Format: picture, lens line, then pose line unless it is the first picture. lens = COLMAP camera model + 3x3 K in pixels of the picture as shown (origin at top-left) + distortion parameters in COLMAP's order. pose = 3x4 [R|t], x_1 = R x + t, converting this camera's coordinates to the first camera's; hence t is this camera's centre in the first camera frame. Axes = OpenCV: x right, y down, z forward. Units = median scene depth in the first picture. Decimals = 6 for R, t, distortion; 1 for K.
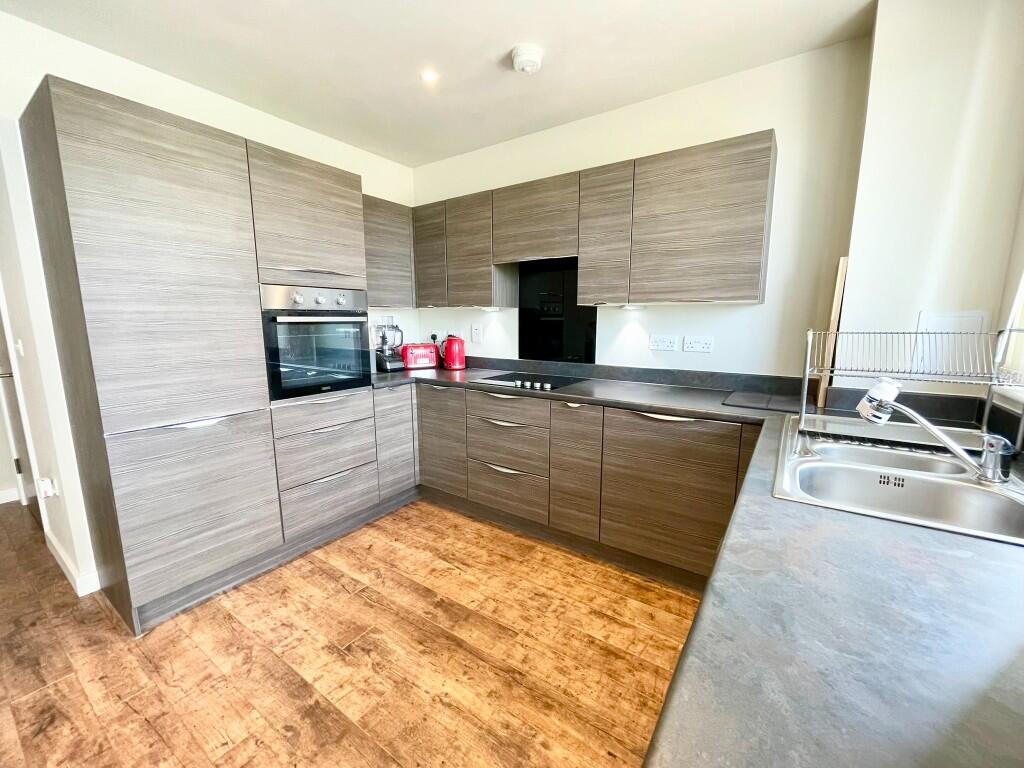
lens RADIAL K [[415.2, 0, 512.0], [0, 415.2, 385.4], [0, 0, 1]] dist [-0.004236, 0.000877]
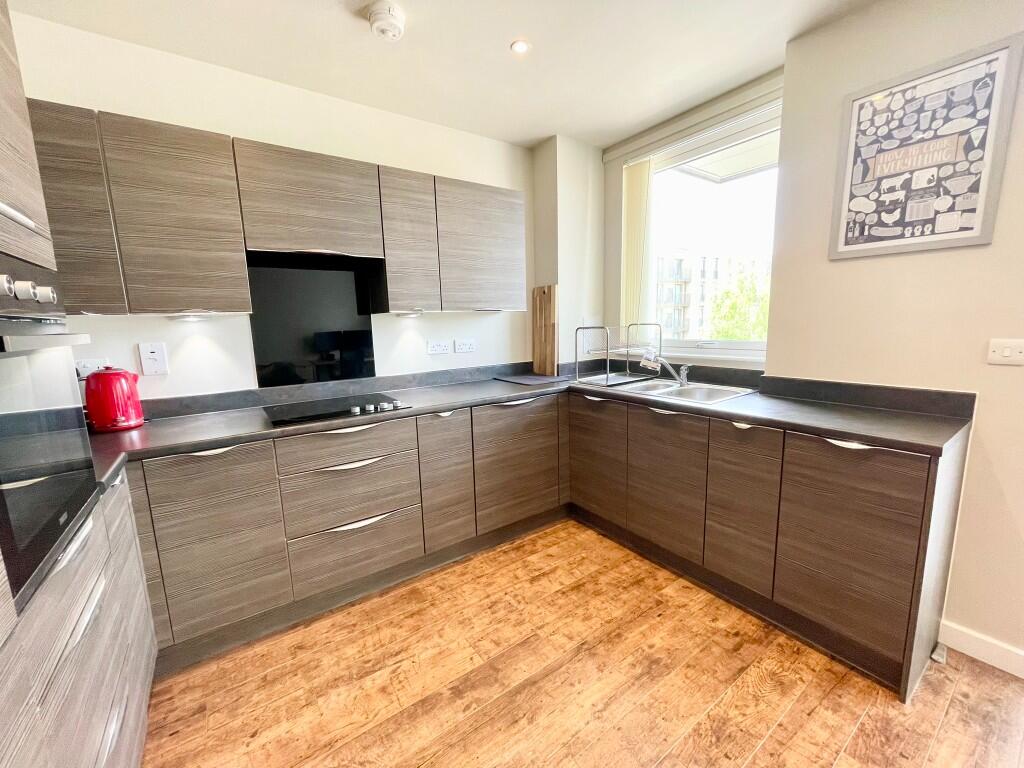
lens RADIAL K [[415.2, 0, 513.4], [0, 415.2, 386.1], [0, 0, 1]] dist [-0.004236, 0.000877]
pose [[0.343785, -0.152873, 0.926521, -0.694166], [0.175995, 0.979666, 0.096339, -0.083512], [-0.922409, 0.129943, 0.363699, 0.491715]]
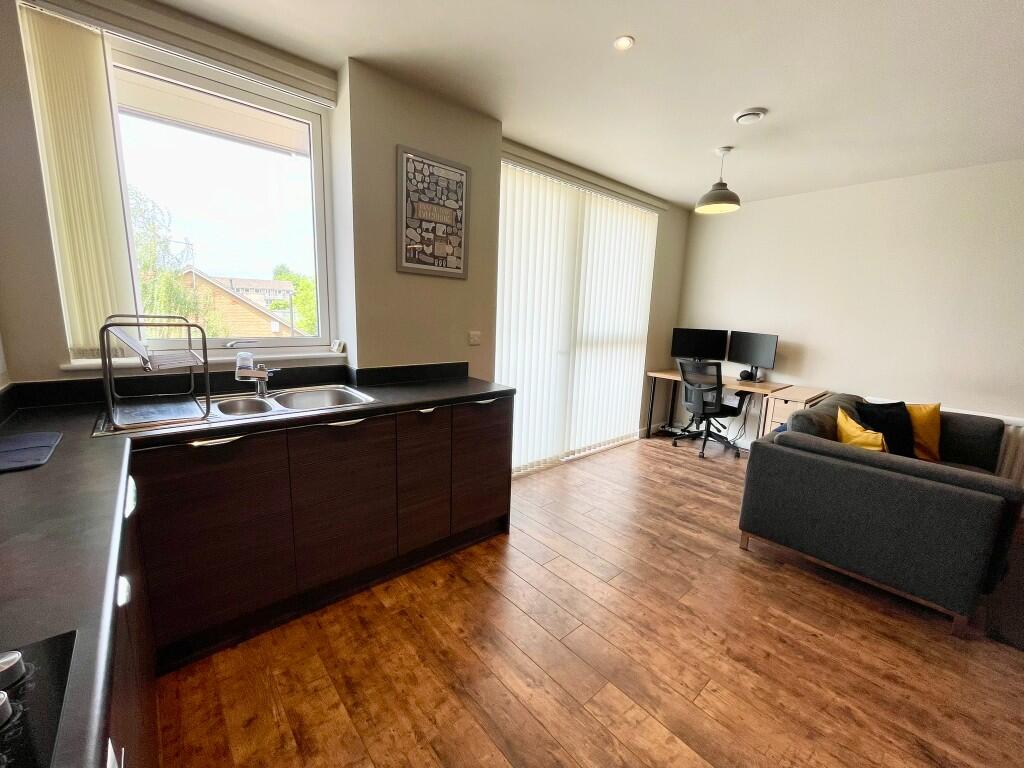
lens RADIAL K [[415.2, 0, 512.4], [0, 415.2, 386.0], [0, 0, 1]] dist [-0.004236, 0.000877]
pose [[-0.969023, -0.074954, 0.235320, -0.209533], [0.006332, 0.944979, 0.327069, -0.209919], [-0.246887, 0.318428, -0.915232, 1.177800]]
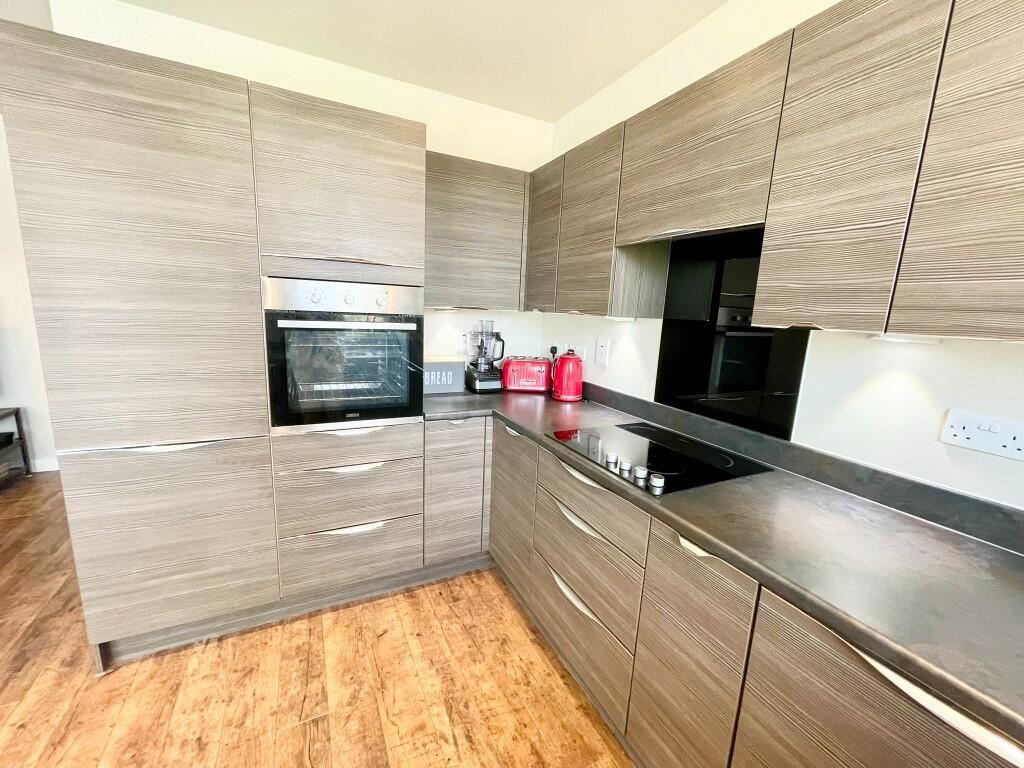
lens RADIAL K [[415.2, 0, 512.0], [0, 415.2, 386.0], [0, 0, 1]] dist [-0.004236, 0.000877]
pose [[0.873677, 0.130428, -0.468697, 0.167692], [-0.123211, 0.991305, 0.046186, -0.126569], [0.470645, 0.017397, 0.882151, 0.503880]]
